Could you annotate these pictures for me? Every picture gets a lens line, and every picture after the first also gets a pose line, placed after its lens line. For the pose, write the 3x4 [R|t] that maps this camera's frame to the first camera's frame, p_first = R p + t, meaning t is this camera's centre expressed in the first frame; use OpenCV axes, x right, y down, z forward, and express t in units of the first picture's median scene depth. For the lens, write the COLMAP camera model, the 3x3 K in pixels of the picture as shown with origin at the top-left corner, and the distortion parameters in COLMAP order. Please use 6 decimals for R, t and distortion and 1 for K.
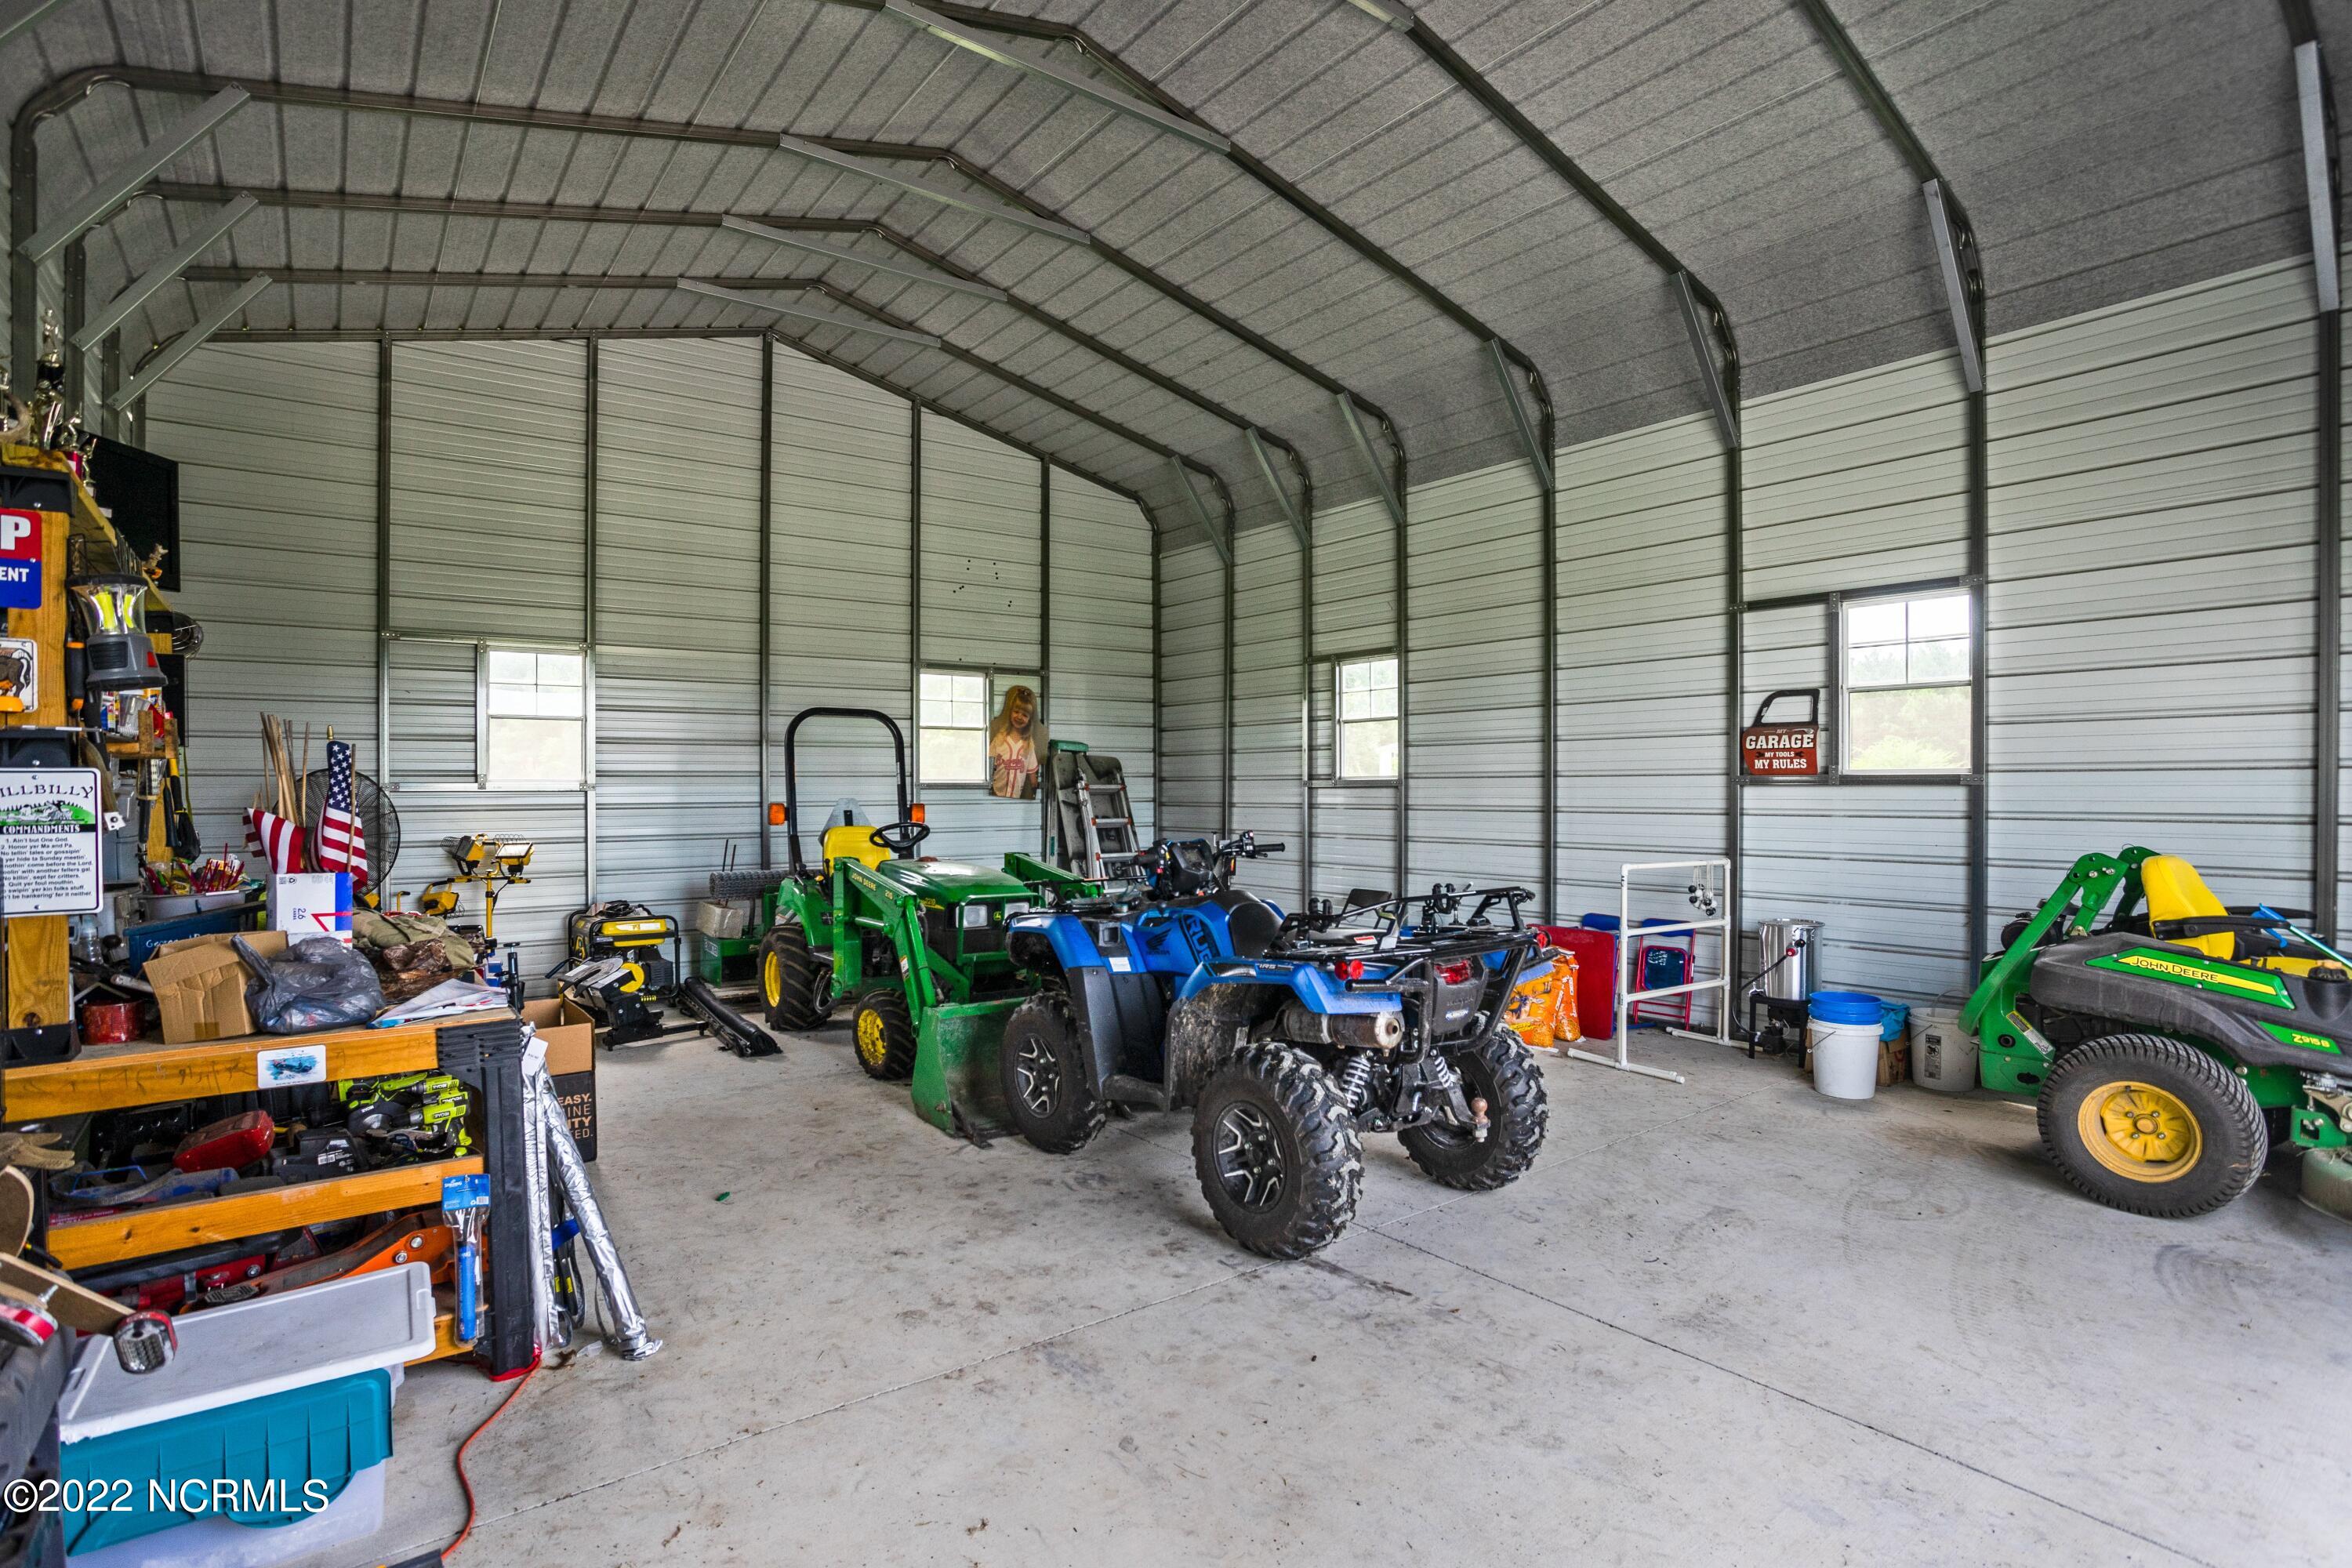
lens RADIAL K [[1135.1, 0, 1175.7], [0, 1135.1, 755.1], [0, 0, 1]] dist [-0.077467, 0.033509]
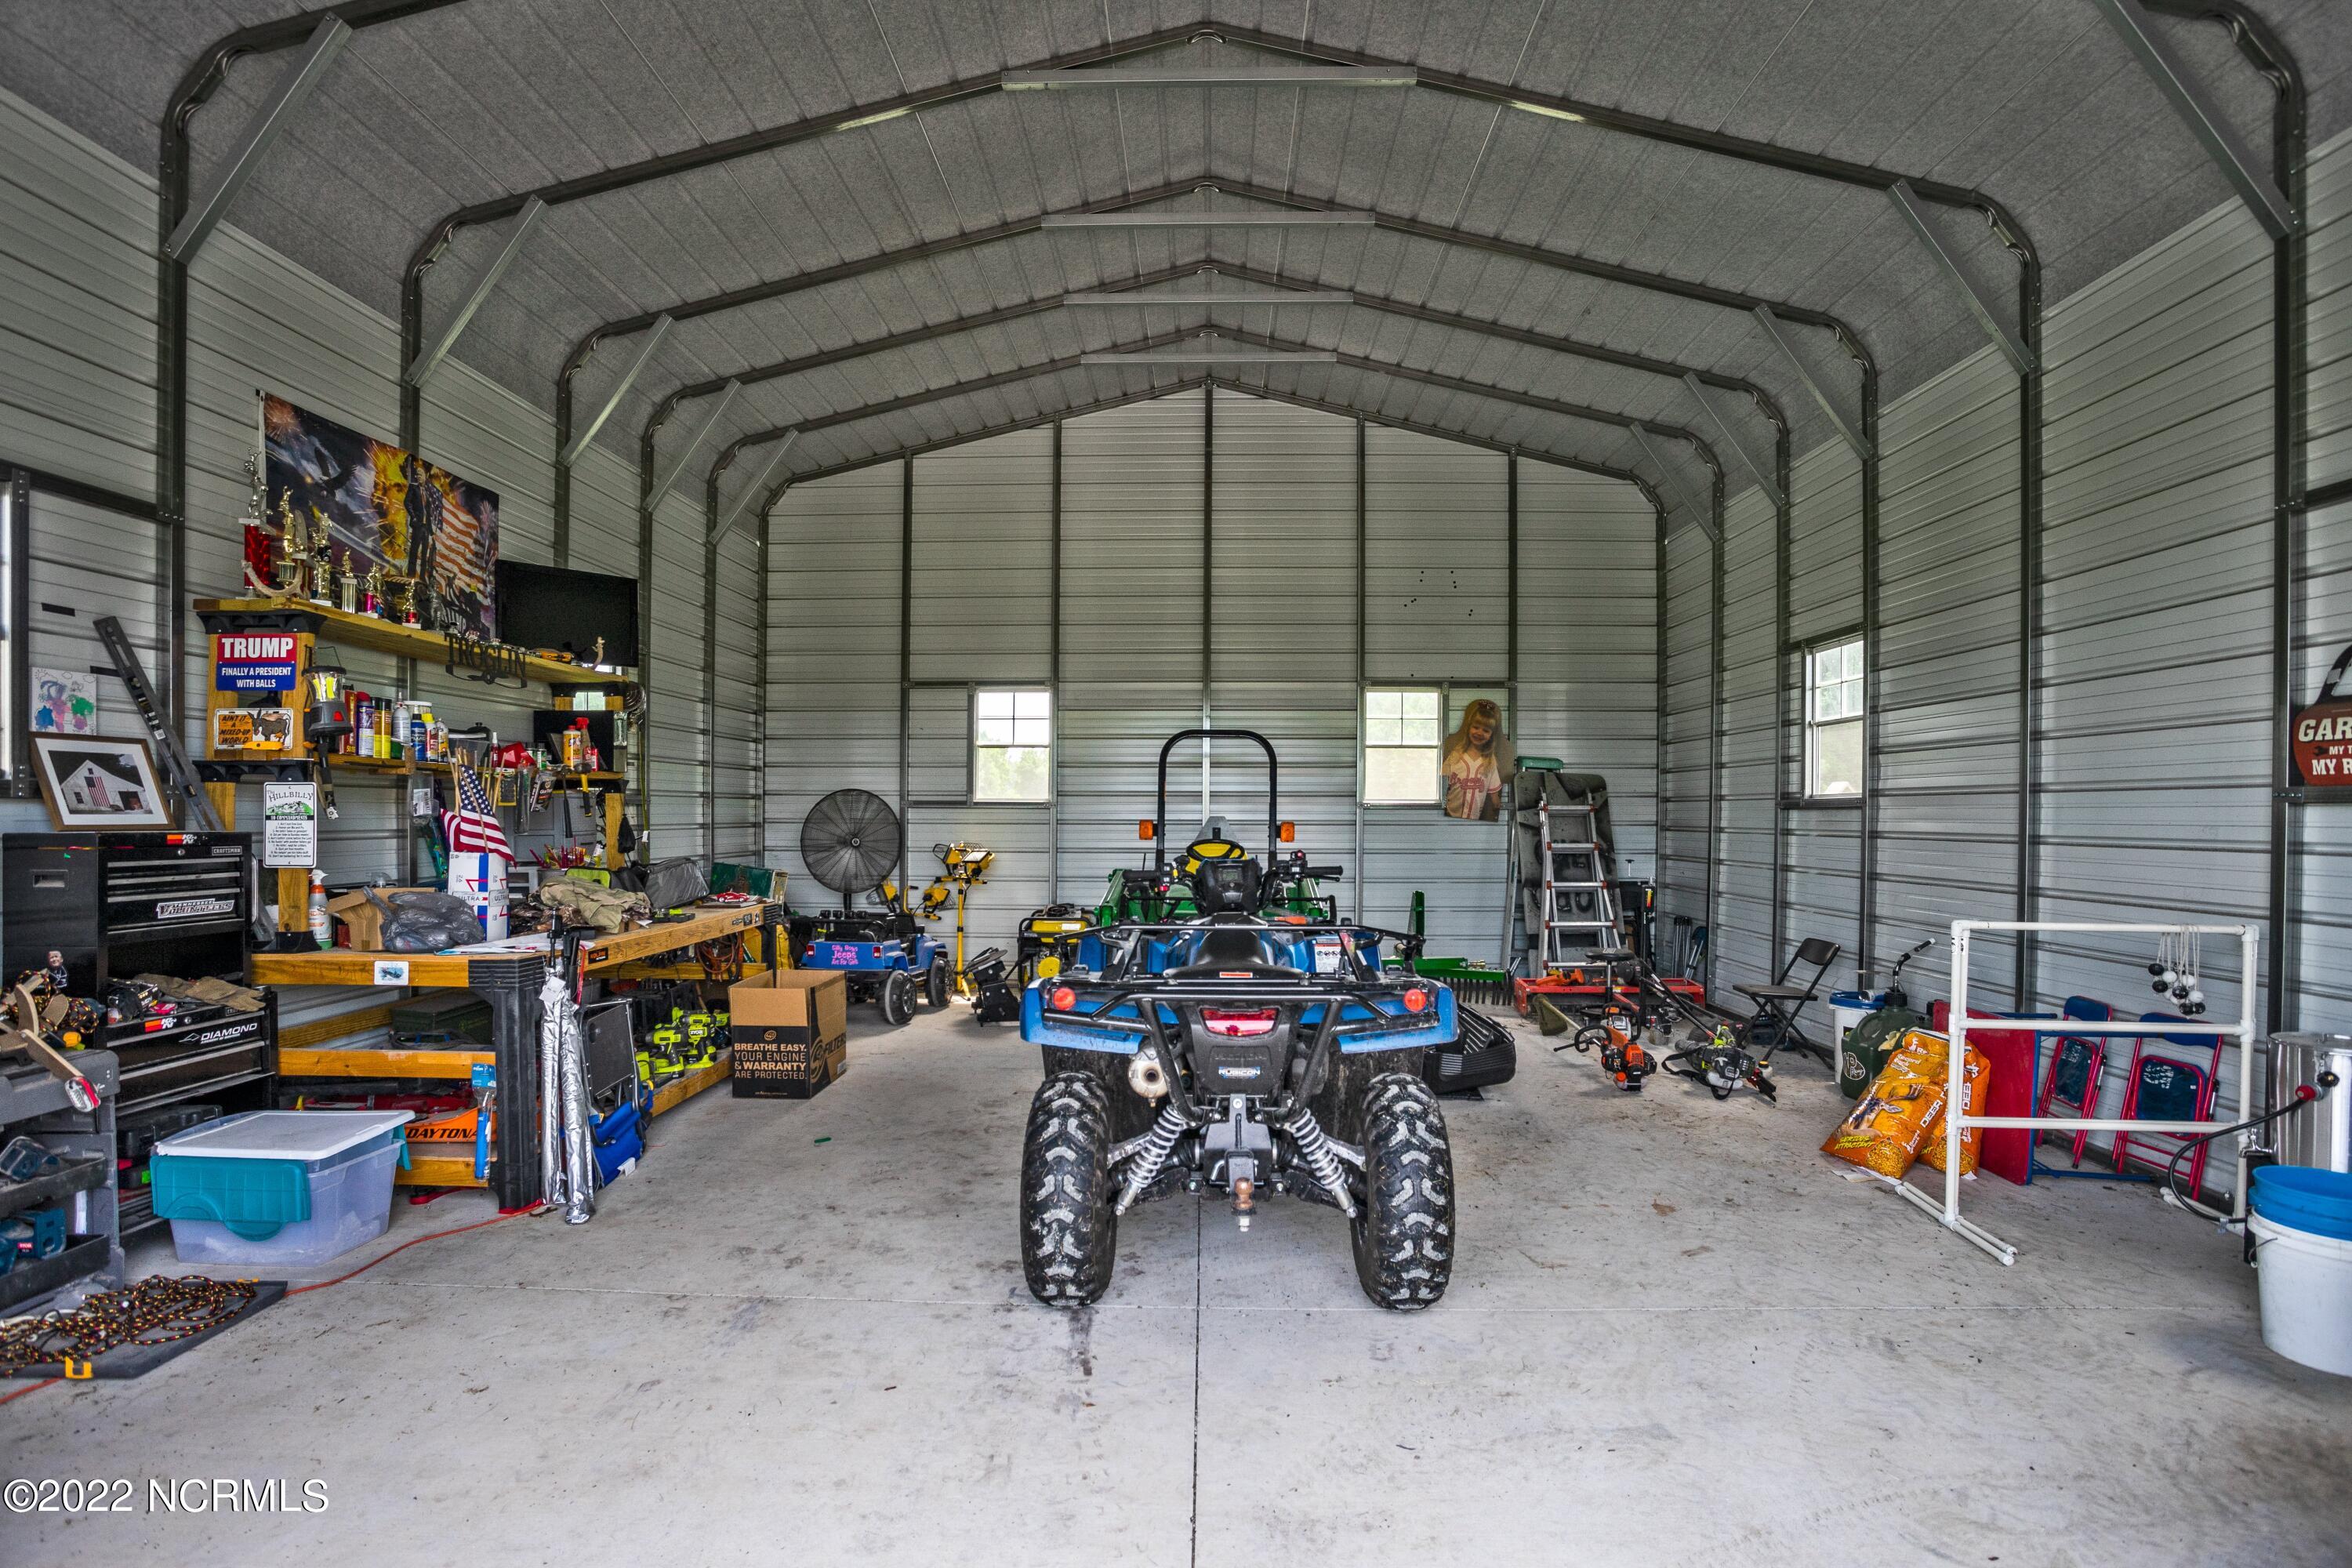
lens RADIAL K [[1146.3, 0, 1176.0], [0, 1146.3, 784.0], [0, 0, 1]] dist [-0.082683, 0.035018]
pose [[0.784057, -0.008681, -0.620628, 0.306923], [0.010300, 0.999946, -0.000975, 0.008474], [0.620603, -0.005628, 0.784105, 0.133967]]
